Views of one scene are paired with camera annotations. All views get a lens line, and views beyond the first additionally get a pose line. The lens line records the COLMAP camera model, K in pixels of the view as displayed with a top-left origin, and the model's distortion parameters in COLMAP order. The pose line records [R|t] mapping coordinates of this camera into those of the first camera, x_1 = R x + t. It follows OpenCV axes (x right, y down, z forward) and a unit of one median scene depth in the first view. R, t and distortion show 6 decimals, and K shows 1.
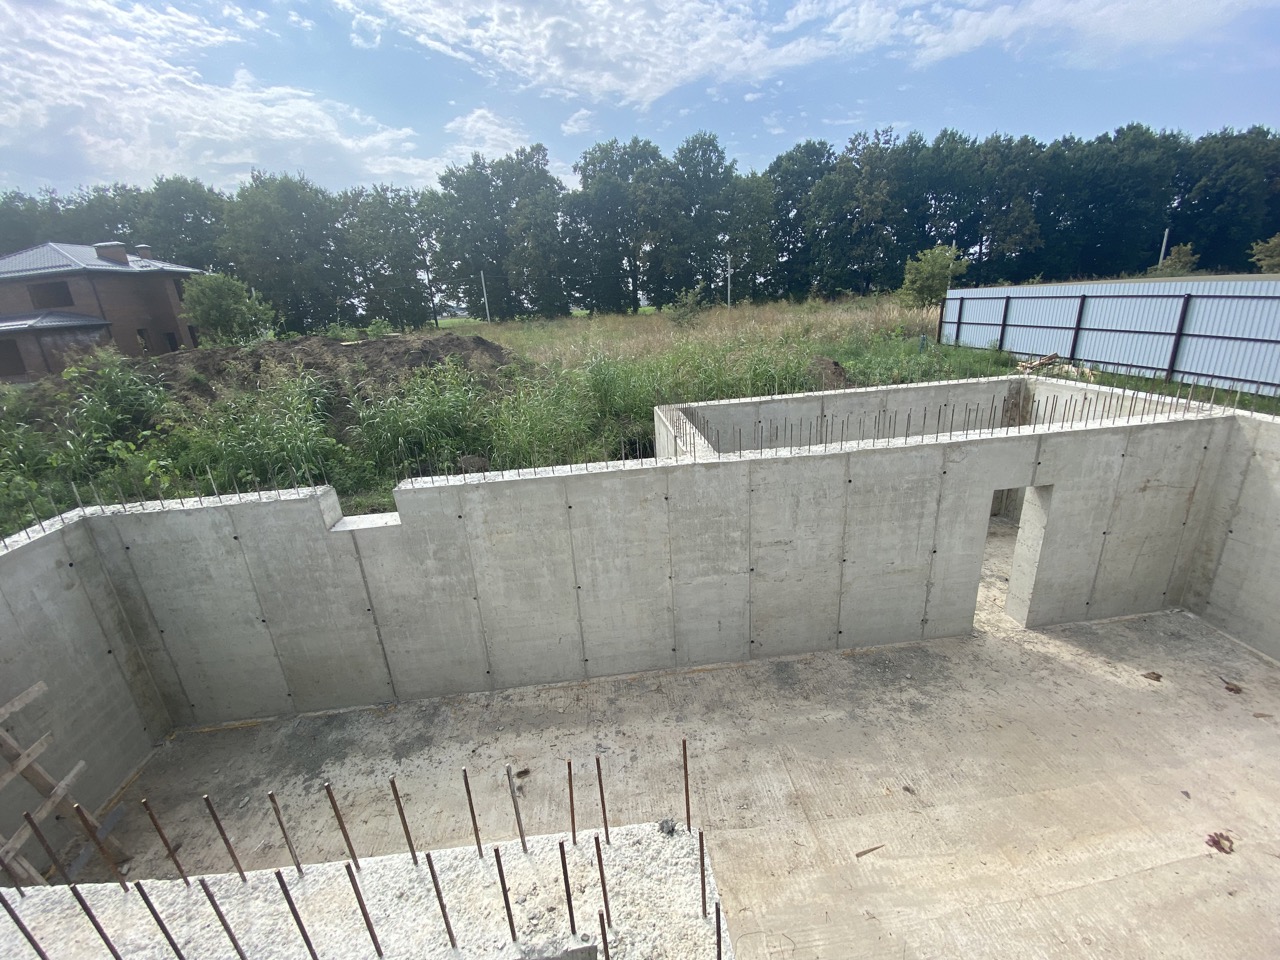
lens RADIAL K [[517.8, 0, 640.0], [0, 517.8, 480.0], [0, 0, 1]] dist [0.000554, -0.013385]
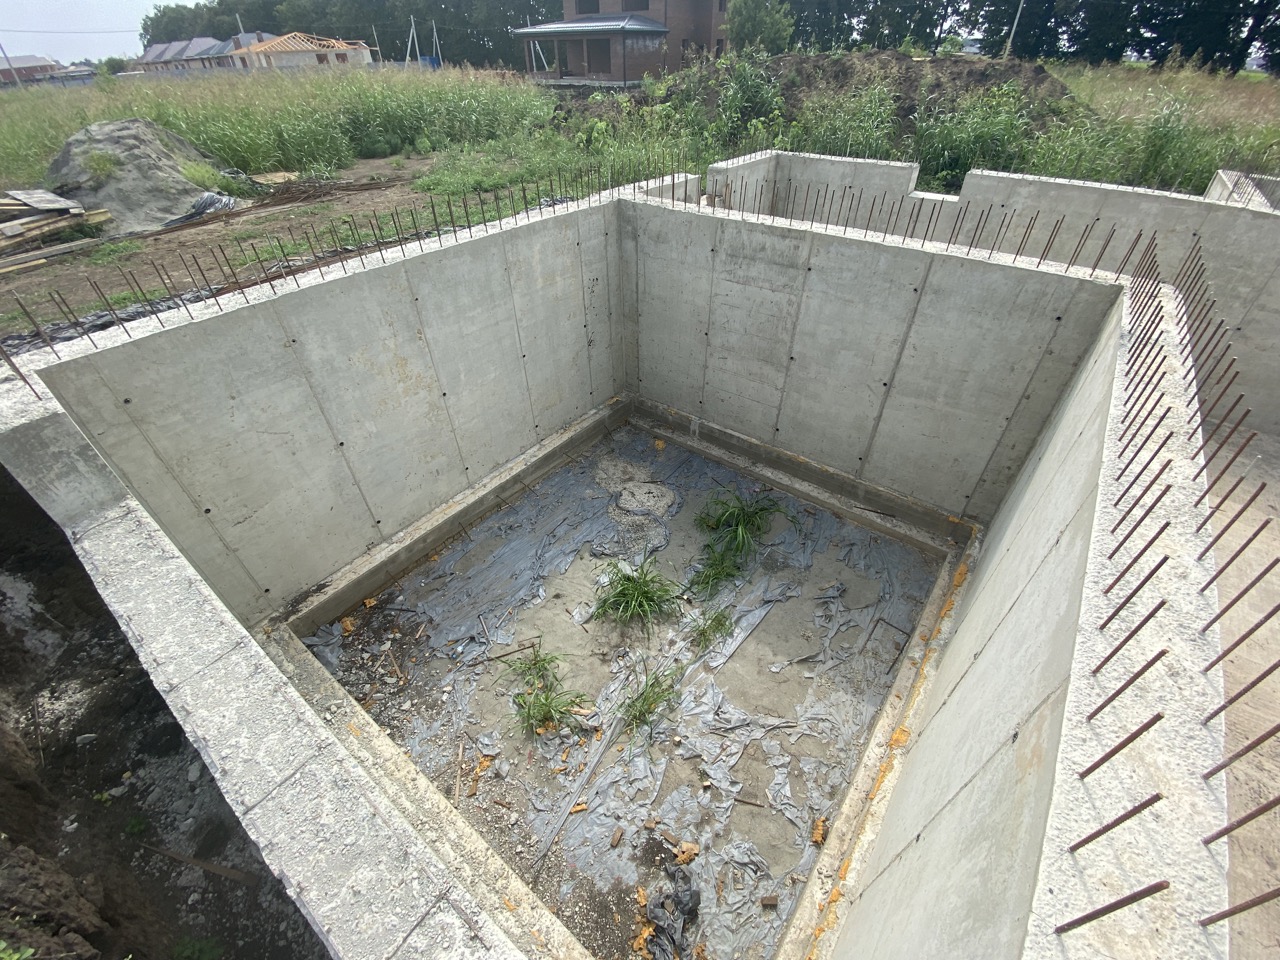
lens RADIAL K [[520.1, 0, 640.0], [0, 520.1, 480.0], [0, 0, 1]] dist [0.000125, -0.010668]
pose [[0.730656, 0.474135, -0.491262, -0.018521], [-0.253226, 0.856411, 0.449929, 0.164972], [0.634049, -0.204343, 0.745805, -0.399495]]
